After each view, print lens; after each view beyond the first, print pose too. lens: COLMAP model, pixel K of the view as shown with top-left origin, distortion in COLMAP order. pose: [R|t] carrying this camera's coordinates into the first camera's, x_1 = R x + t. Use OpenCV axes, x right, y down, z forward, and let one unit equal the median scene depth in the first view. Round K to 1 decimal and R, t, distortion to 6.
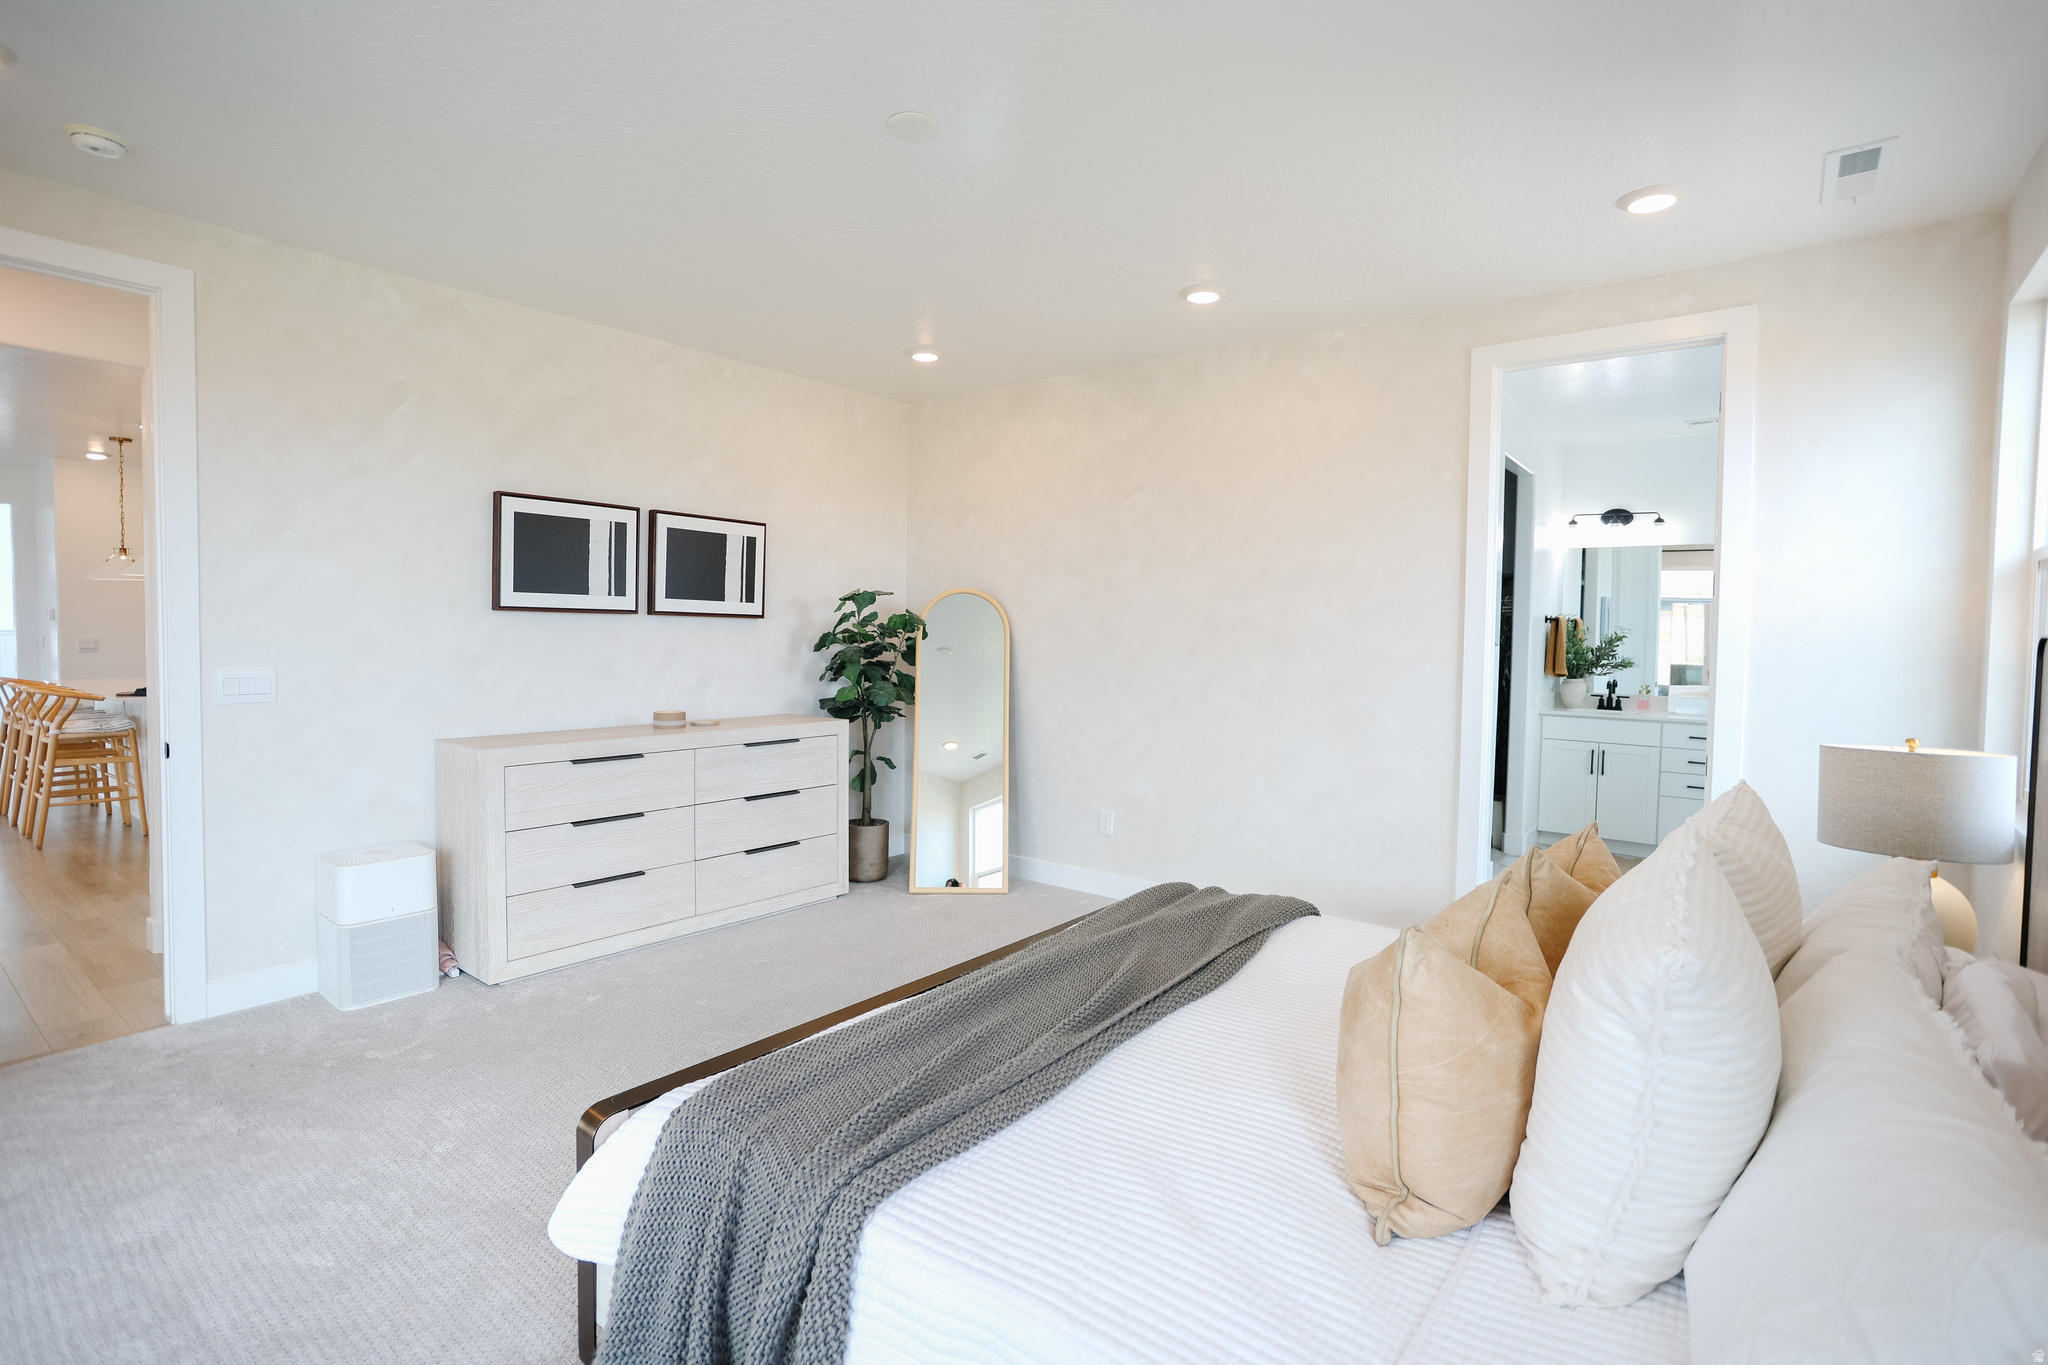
lens RADIAL K [[1006.4, 0, 1016.6], [0, 1006.4, 668.4], [0, 0, 1]] dist [-0.045004, 0.029398]
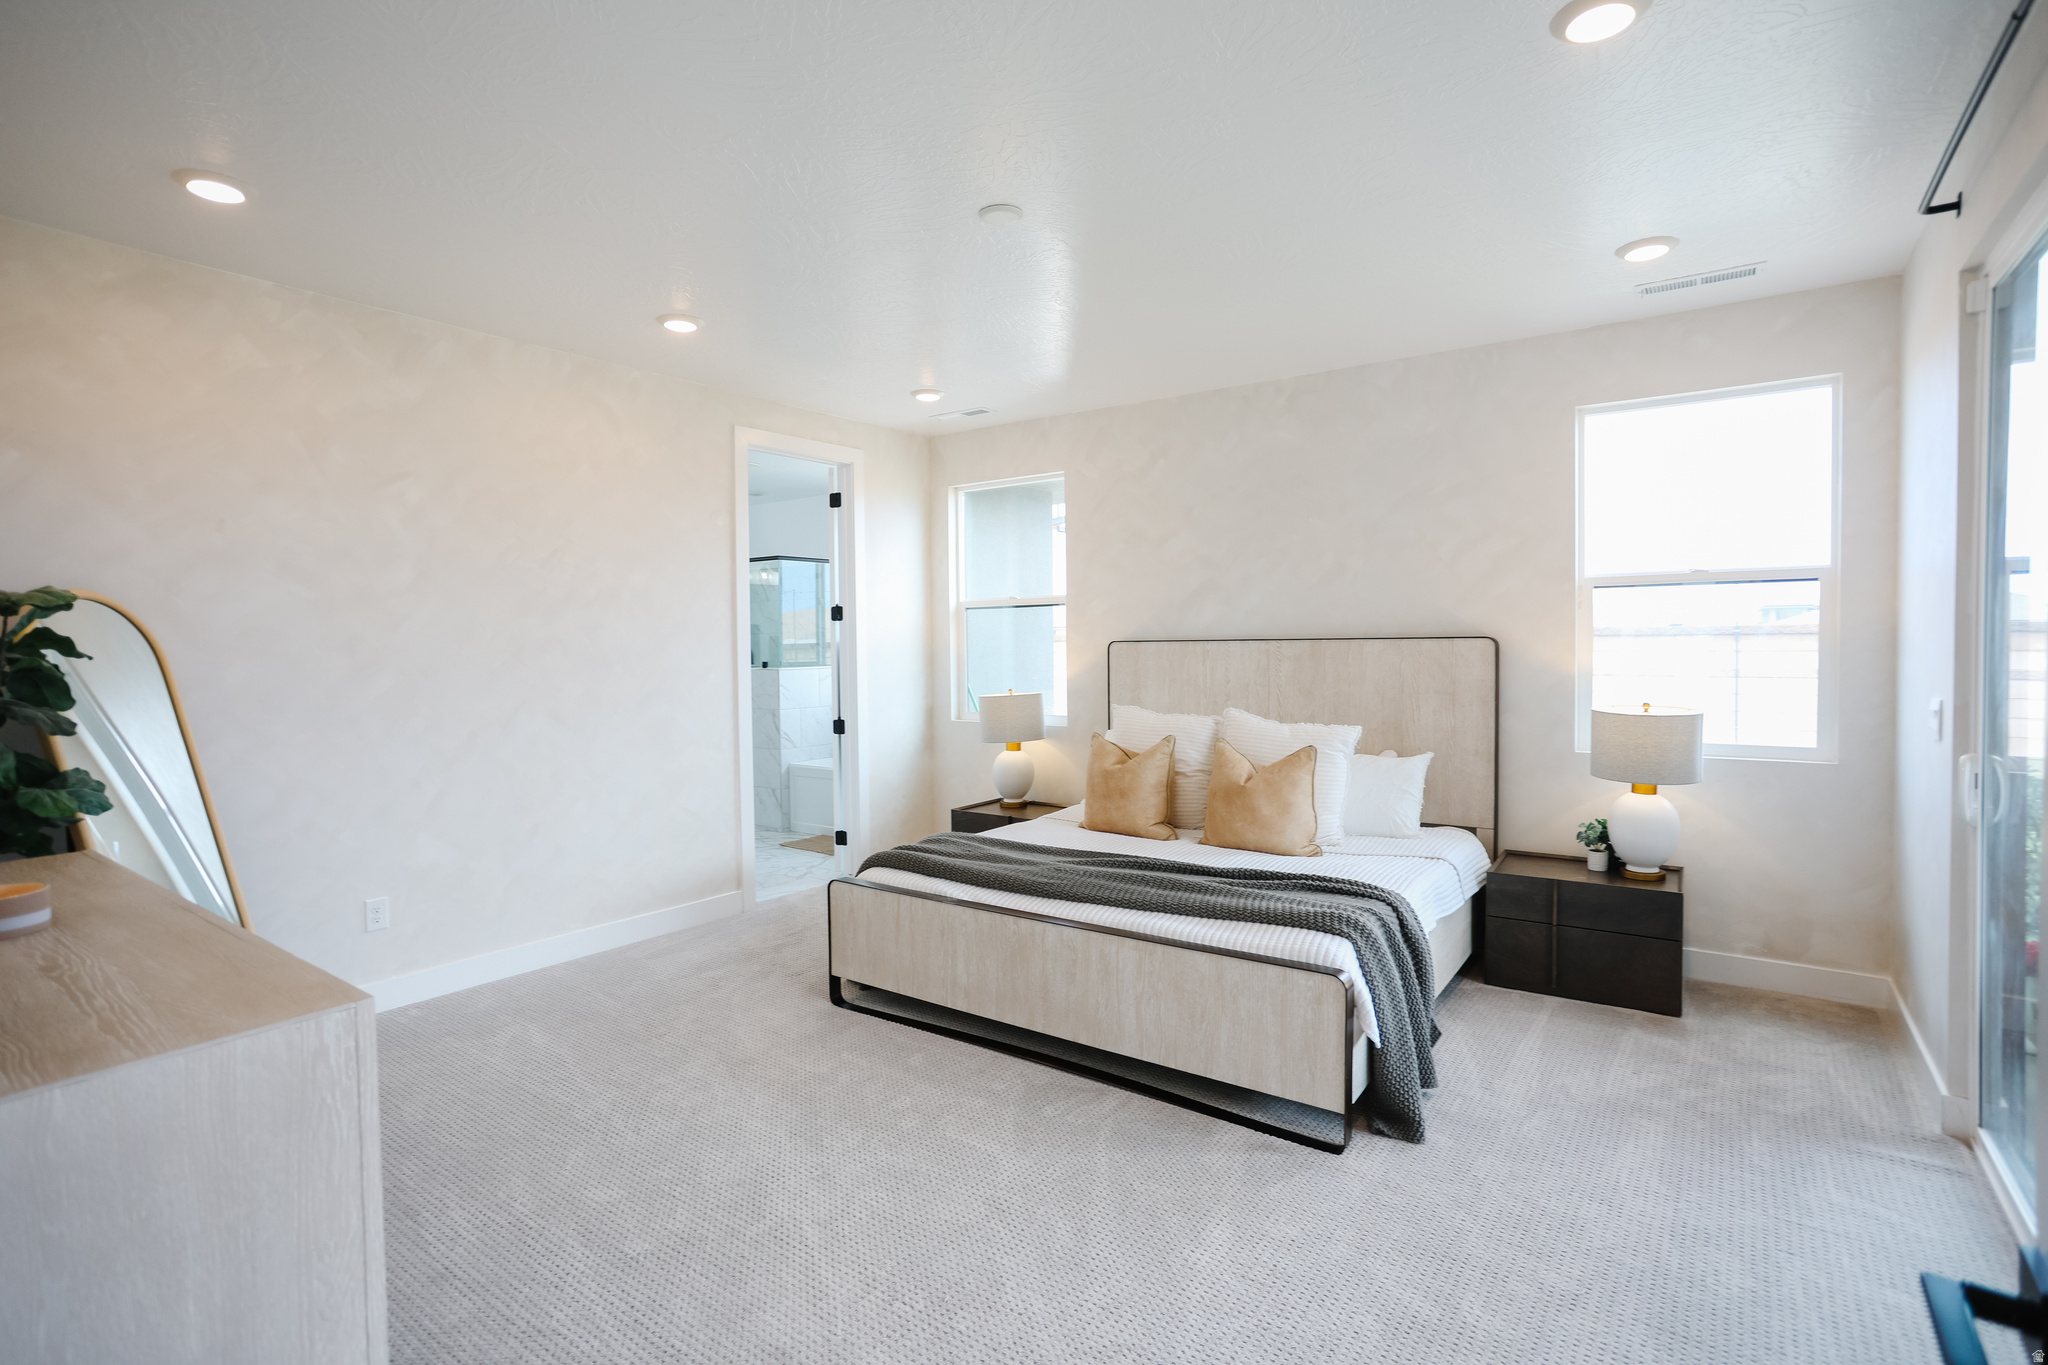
lens RADIAL K [[1006.4, 0, 1016.6], [0, 1006.4, 668.4], [0, 0, 1]] dist [-0.045004, 0.029398]
pose [[-0.048679, -0.042613, 0.997905, -0.777785], [0.048784, 0.997796, 0.044989, -0.044898], [-0.997622, 0.050872, -0.046493, 0.645745]]
